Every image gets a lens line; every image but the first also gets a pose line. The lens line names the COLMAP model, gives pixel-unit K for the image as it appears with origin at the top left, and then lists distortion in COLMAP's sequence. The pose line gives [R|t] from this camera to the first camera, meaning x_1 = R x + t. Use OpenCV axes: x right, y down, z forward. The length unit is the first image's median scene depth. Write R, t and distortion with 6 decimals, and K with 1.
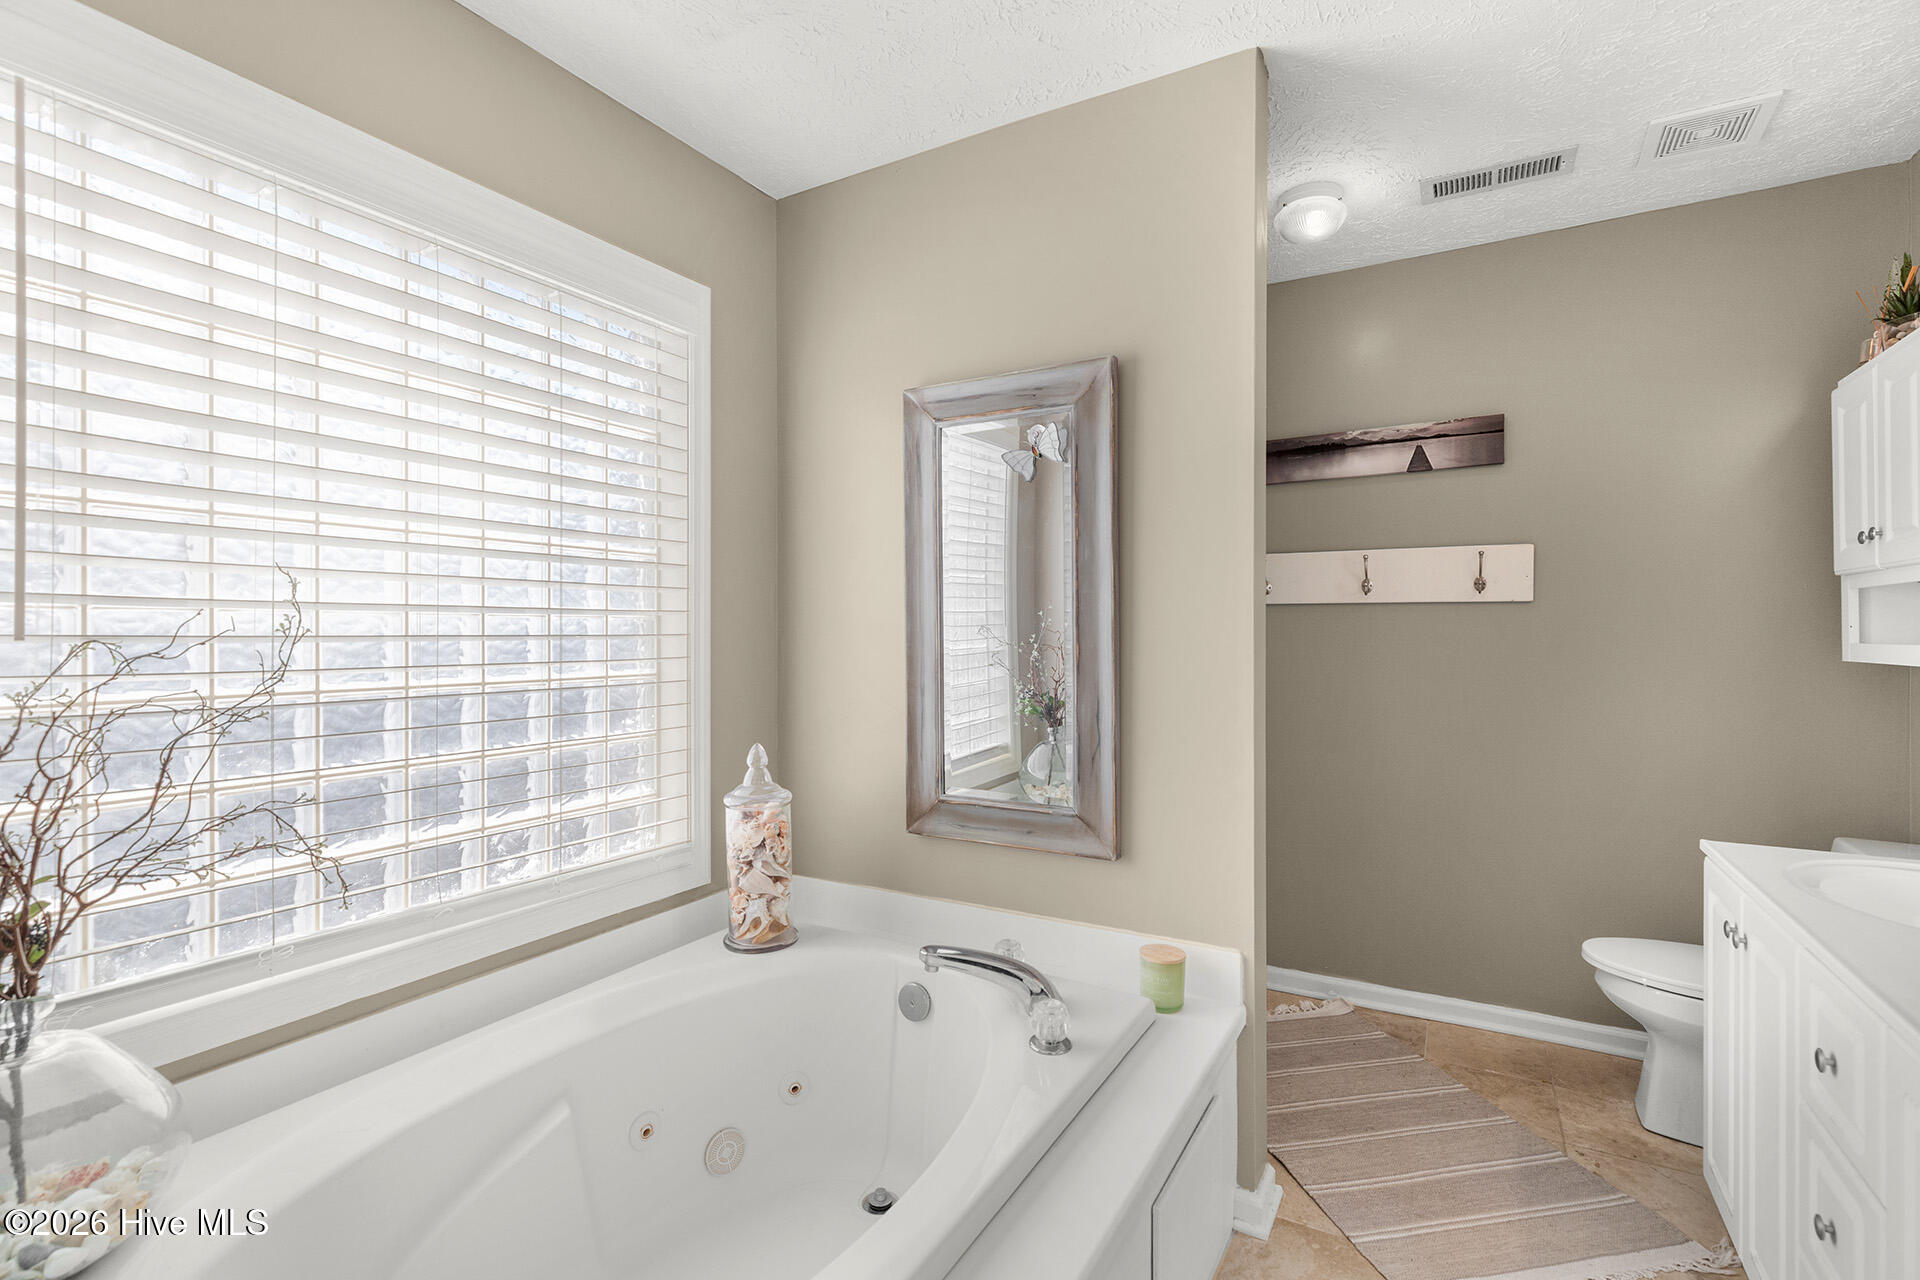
lens RADIAL K [[880.6, 0, 965.1], [0, 880.6, 612.2], [0, 0, 1]] dist [0.000590, 0.001558]
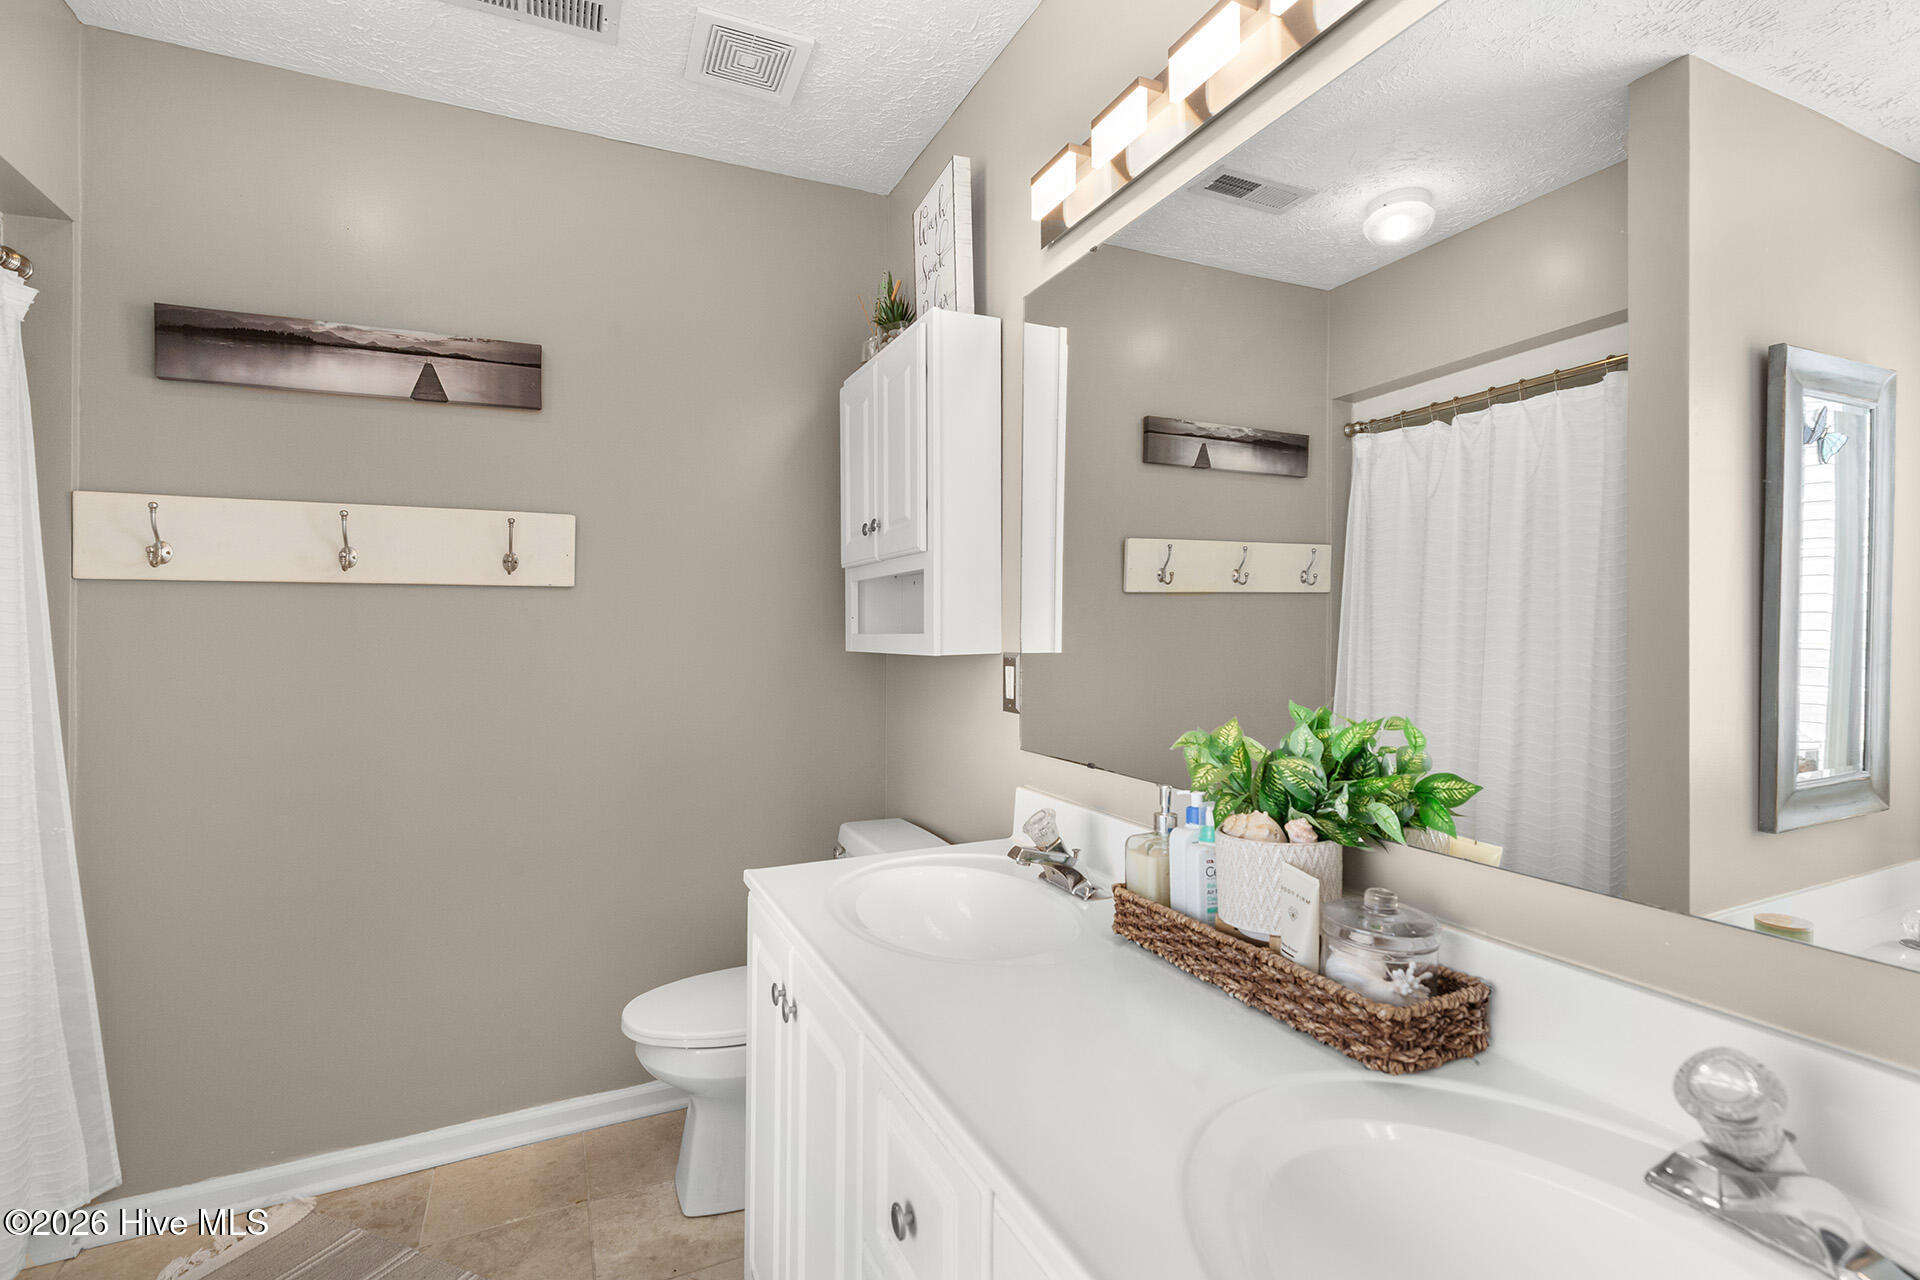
lens RADIAL K [[880.6, 0, 954.4], [0, 880.6, 629.5], [0, 0, 1]] dist [0.000590, 0.001558]
pose [[0.577544, -0.005270, 0.816343, 0.194163], [-0.010372, 0.999851, 0.013793, 0.012368], [-0.816294, -0.016433, 0.577403, 0.259101]]
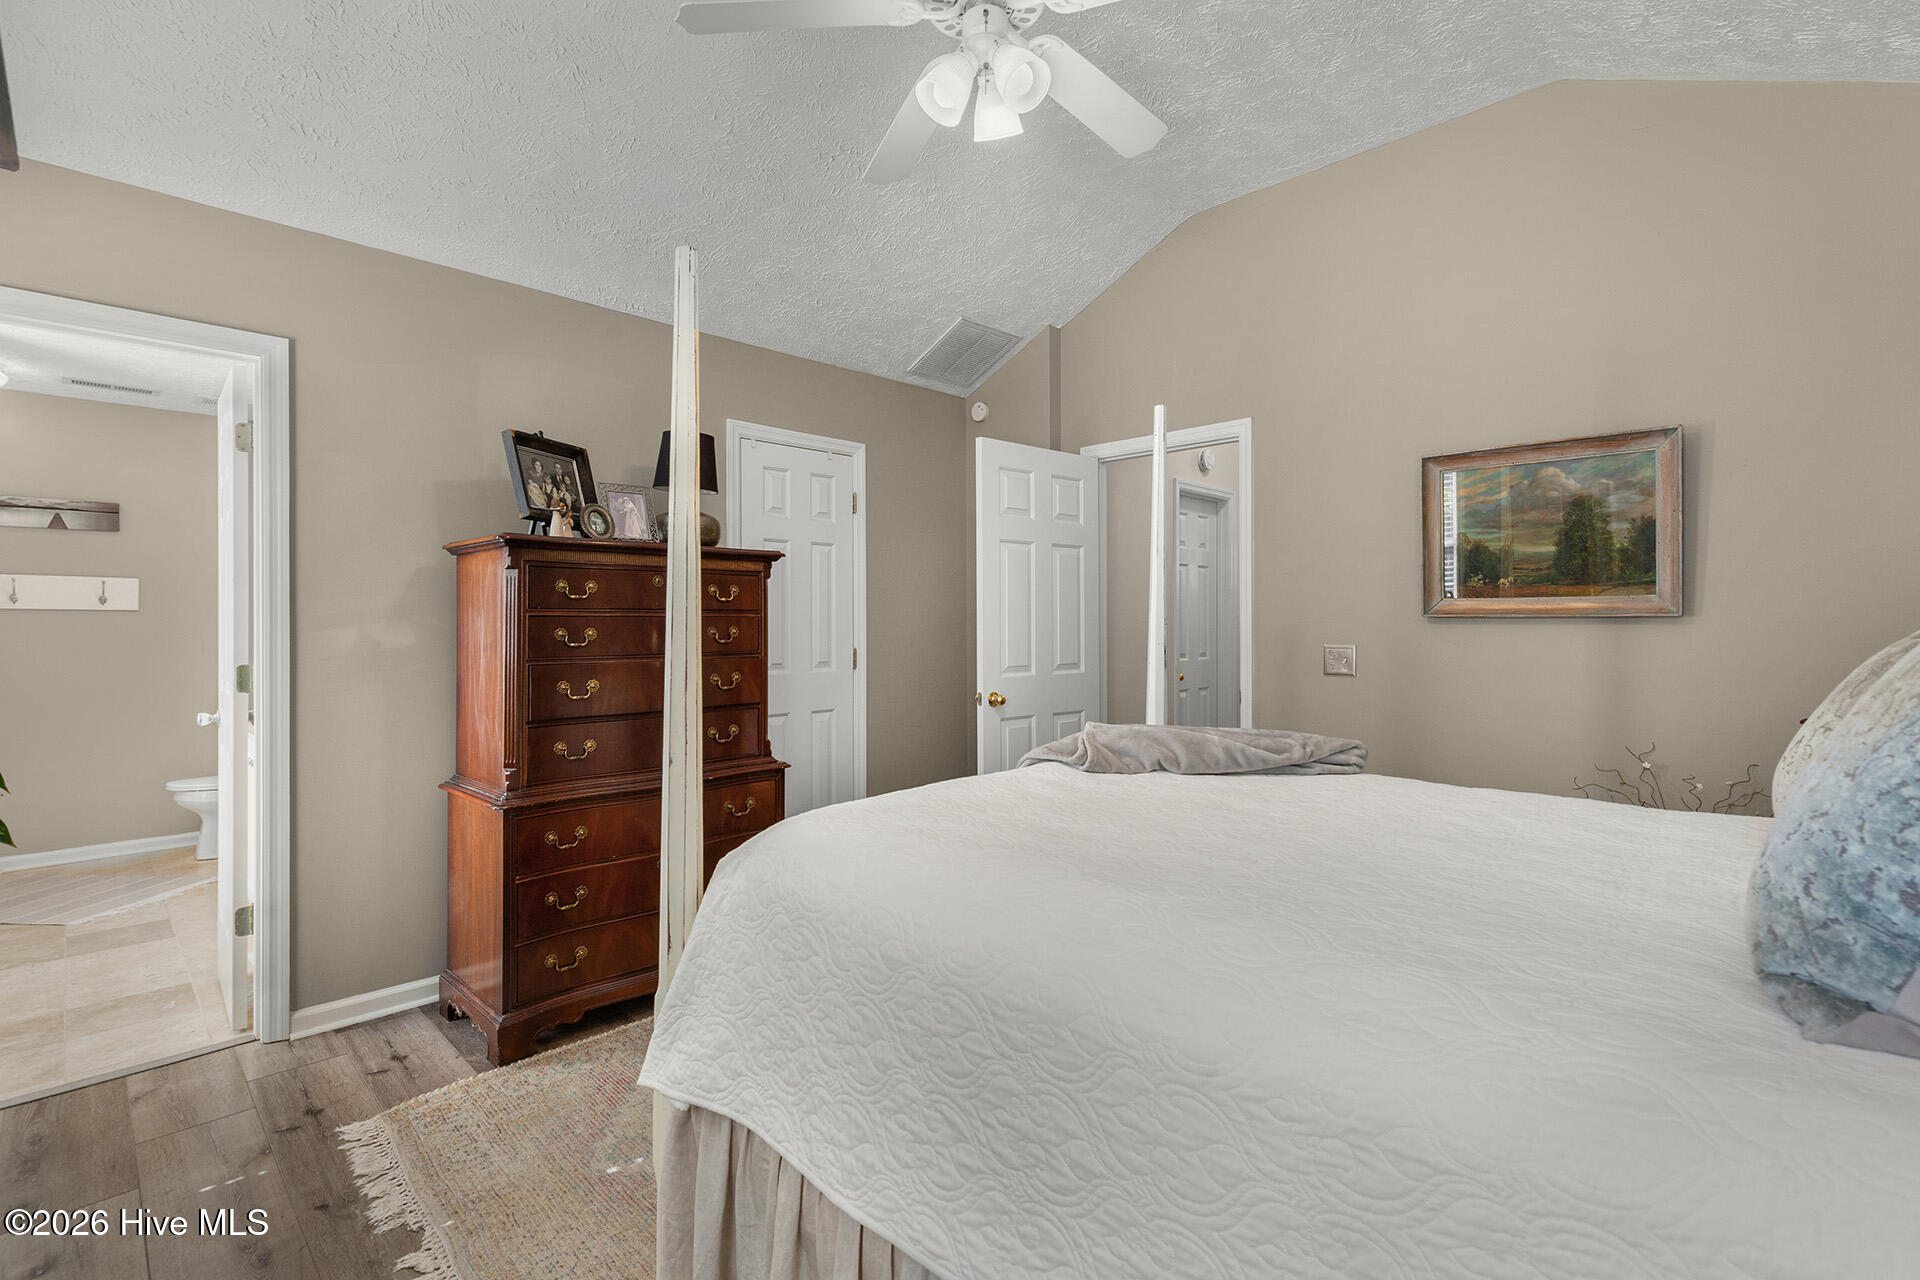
lens RADIAL K [[880.6, 0, 971.0], [0, 880.6, 633.9], [0, 0, 1]] dist [0.000590, 0.001558]
pose [[0.231486, -0.002754, 0.972834, -0.741645], [-0.011335, 0.999920, 0.005528, 0.006530], [-0.972772, -0.012307, 0.231436, -1.113218]]
